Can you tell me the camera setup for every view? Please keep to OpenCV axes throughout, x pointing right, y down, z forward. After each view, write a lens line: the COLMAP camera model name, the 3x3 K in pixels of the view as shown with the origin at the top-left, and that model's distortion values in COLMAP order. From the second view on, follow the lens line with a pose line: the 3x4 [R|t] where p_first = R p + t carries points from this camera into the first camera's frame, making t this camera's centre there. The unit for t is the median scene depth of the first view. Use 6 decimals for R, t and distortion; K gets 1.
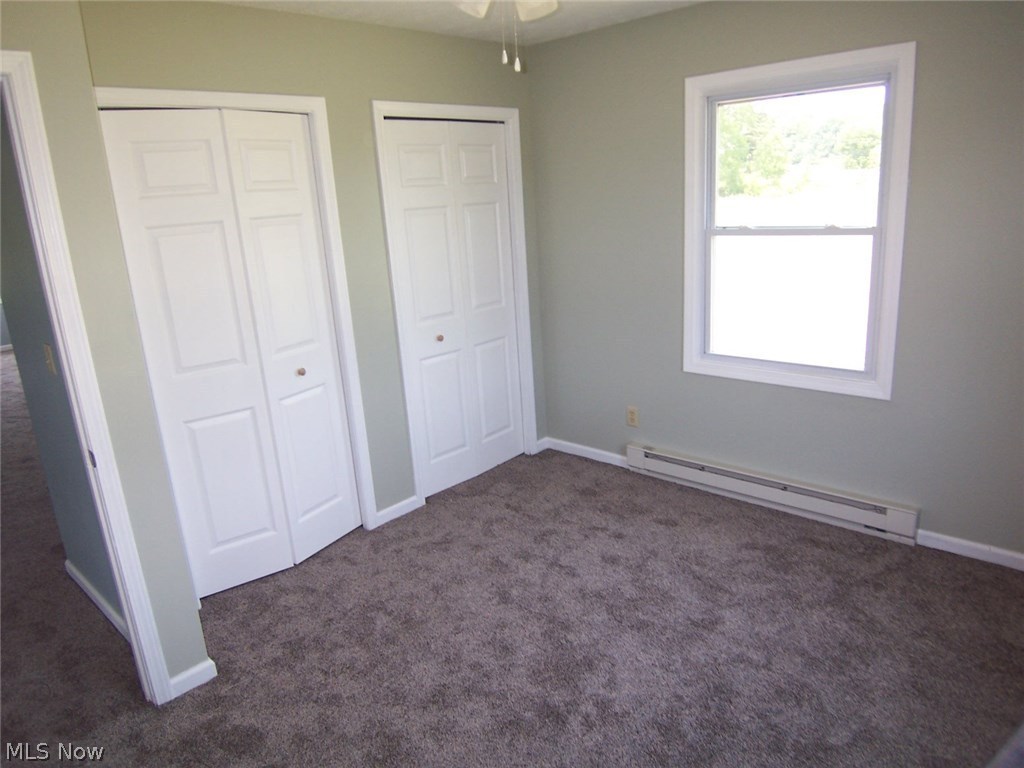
lens RADIAL K [[691.8, 0, 512.0], [0, 691.8, 384.0], [0, 0, 1]] dist [-0.002918, -0.059165]
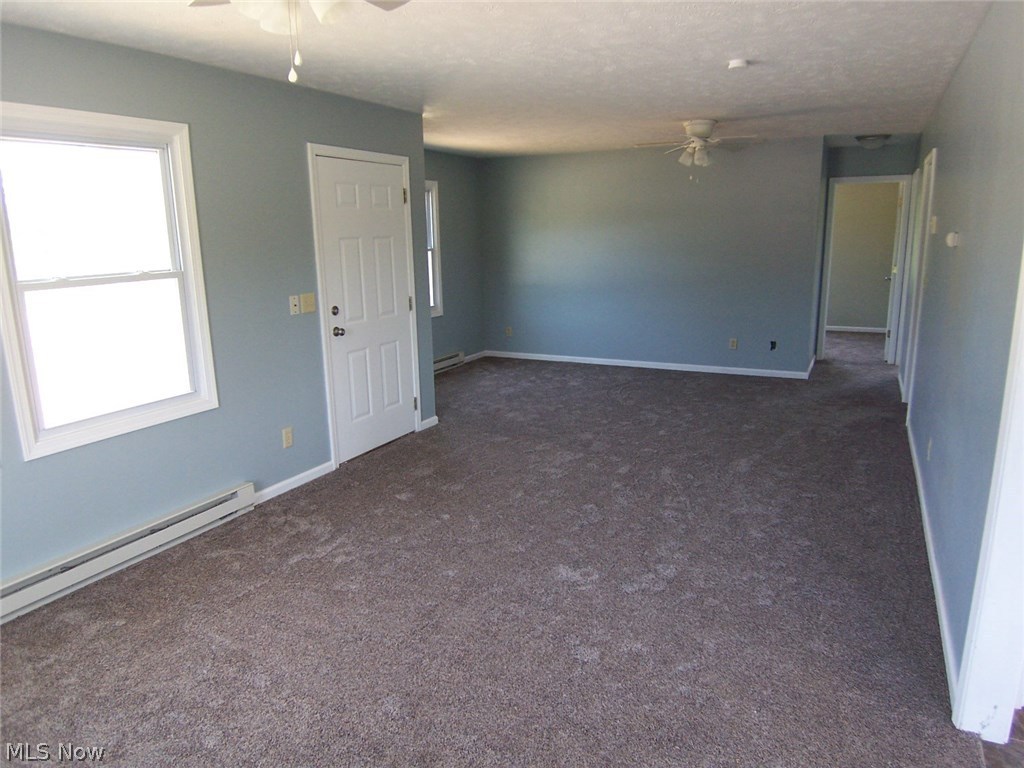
lens RADIAL K [[686.6, 0, 508.3], [0, 686.6, 388.2], [0, 0, 1]] dist [-0.004884, -0.048966]
pose [[-0.264743, -0.146527, 0.953122, -0.730715], [0.295251, 0.928604, 0.224768, -0.125180], [-0.918008, 0.340916, -0.202579, 0.723559]]
